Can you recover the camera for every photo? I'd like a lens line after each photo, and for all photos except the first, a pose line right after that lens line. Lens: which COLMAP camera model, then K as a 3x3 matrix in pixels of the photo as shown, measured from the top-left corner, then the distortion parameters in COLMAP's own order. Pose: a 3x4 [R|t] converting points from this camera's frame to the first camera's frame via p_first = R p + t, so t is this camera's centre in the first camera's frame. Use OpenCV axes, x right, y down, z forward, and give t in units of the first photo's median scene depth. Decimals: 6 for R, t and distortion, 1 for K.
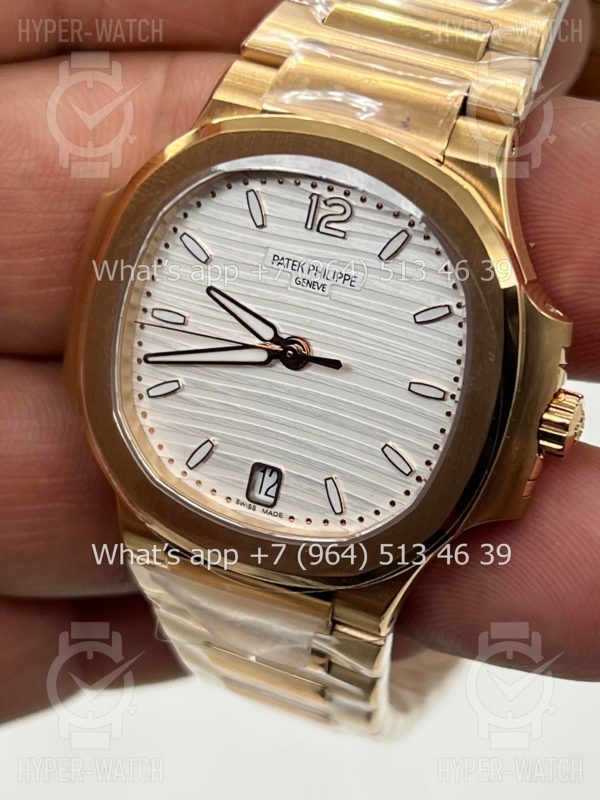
lens RADIAL K [[1852.4, 0, 302.7], [0, 1852.4, 399.7], [0, 0, 1]] dist [0.131309, 0.000000]
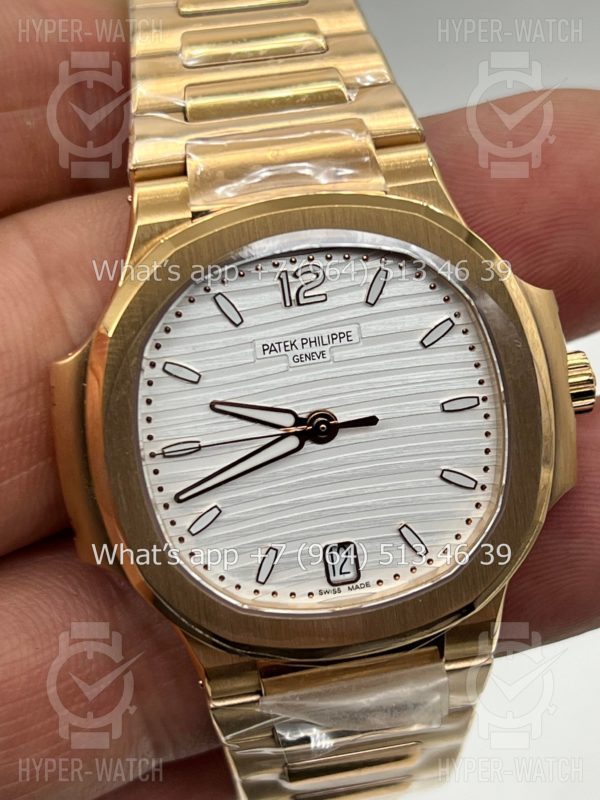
lens RADIAL K [[1852.4, 0, 301.3], [0, 1852.4, 390.1], [0, 0, 1]] dist [0.131309, 0.000000]
pose [[0.830955, -0.388400, 0.398320, -0.401123], [0.418557, 0.908107, 0.012319, -0.059778], [-0.366502, 0.156483, 0.917164, 0.088150]]
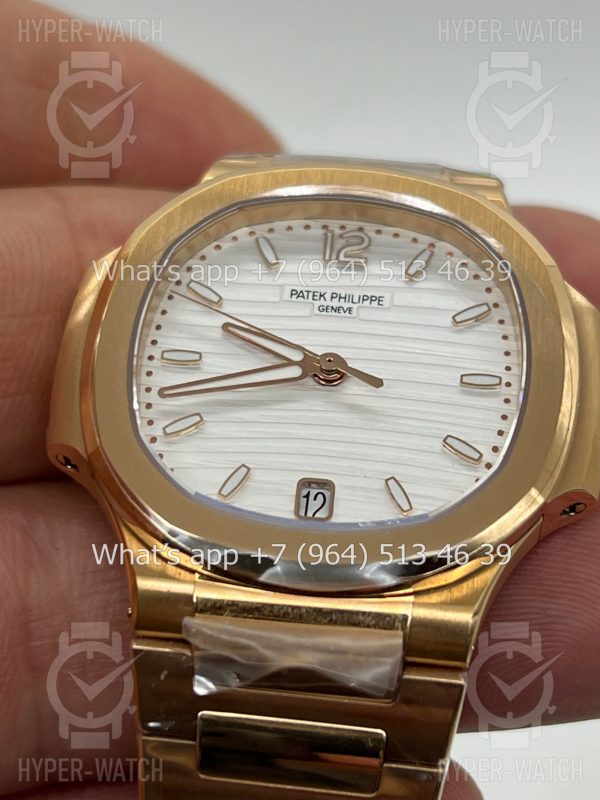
lens RADIAL K [[1852.4, 0, 296.7], [0, 1852.4, 401.4], [0, 0, 1]] dist [0.131309, 0.000000]
pose [[0.936785, 0.063044, 0.344180, -0.341706], [0.168135, 0.781532, -0.600781, 0.548112], [-0.306864, 0.620671, 0.721528, 0.336509]]
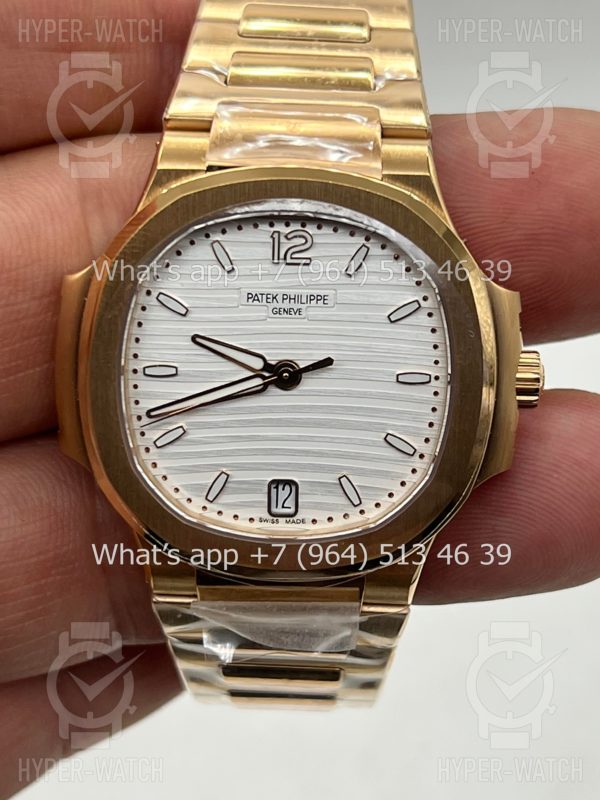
lens RADIAL K [[1852.4, 0, 294.2], [0, 1852.4, 393.8], [0, 0, 1]] dist [0.131309, 0.000000]
pose [[0.931756, -0.231680, 0.279564, -0.313401], [0.242408, 0.970167, -0.003923, -0.008660], [-0.270314, 0.071423, 0.960119, -0.069905]]
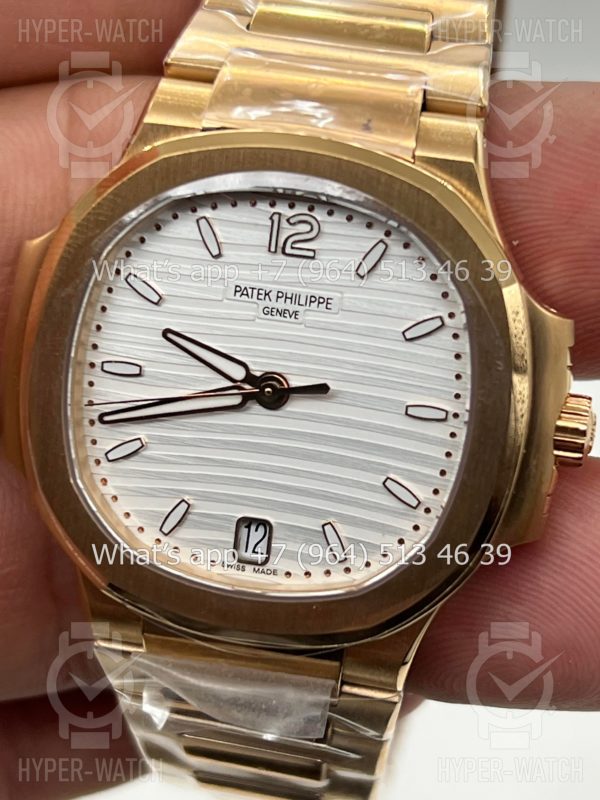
lens RADIAL K [[1852.4, 0, 298.6], [0, 1852.4, 400.2], [0, 0, 1]] dist [0.131309, 0.000000]
pose [[0.980414, -0.121394, 0.155085, -0.131707], [0.127335, 0.991438, -0.028928, 0.007152], [-0.150245, 0.048109, 0.987478, 0.107056]]
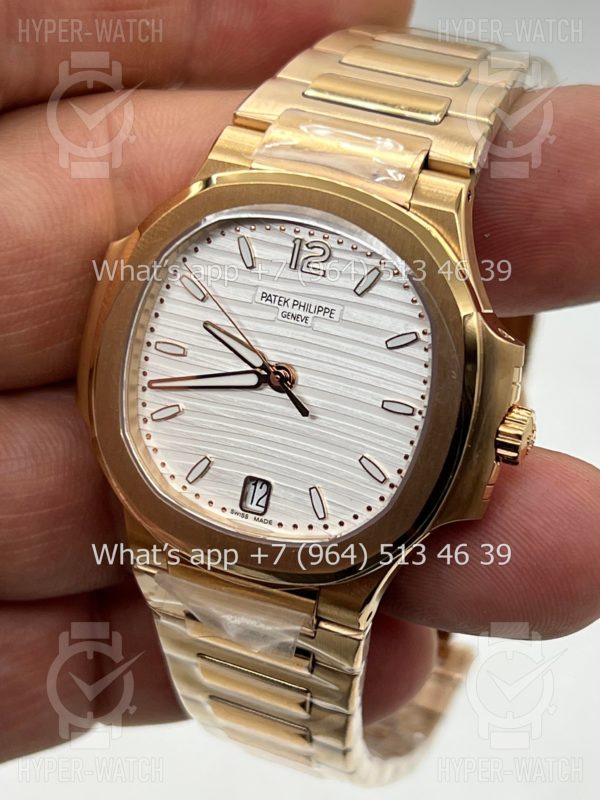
lens RADIAL K [[1852.4, 0, 298.6], [0, 1852.4, 400.8], [0, 0, 1]] dist [0.131309, 0.000000]
pose [[0.999779, -0.010311, 0.018344, -0.014867], [0.011417, 0.998057, -0.061261, 0.058691], [-0.017676, 0.061456, 0.997953, -0.136194]]
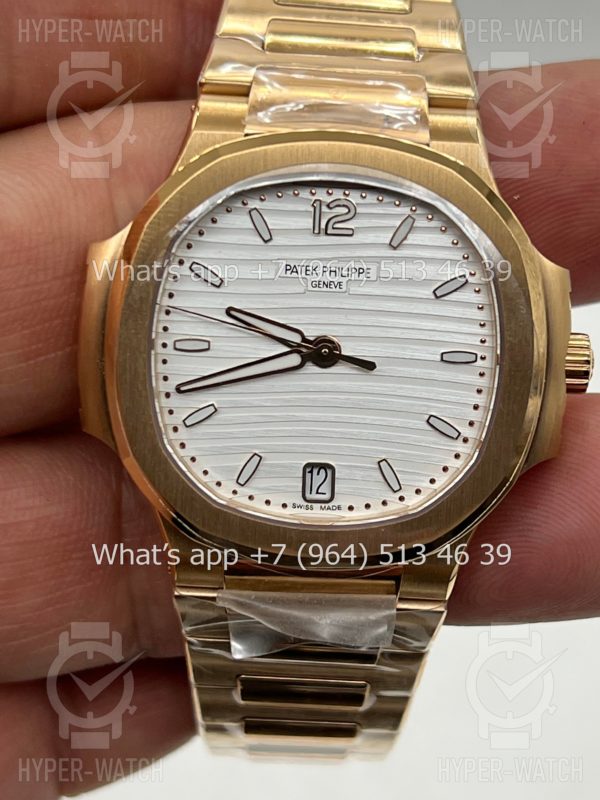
lens RADIAL K [[1852.4, 0, 301.6], [0, 1852.4, 400.4], [0, 0, 1]] dist [0.131309, 0.000000]
pose [[0.920480, -0.198851, 0.336415, -0.376752], [0.227048, 0.972786, -0.046232, 0.047566], [-0.318066, 0.118938, 0.940578, 0.013895]]
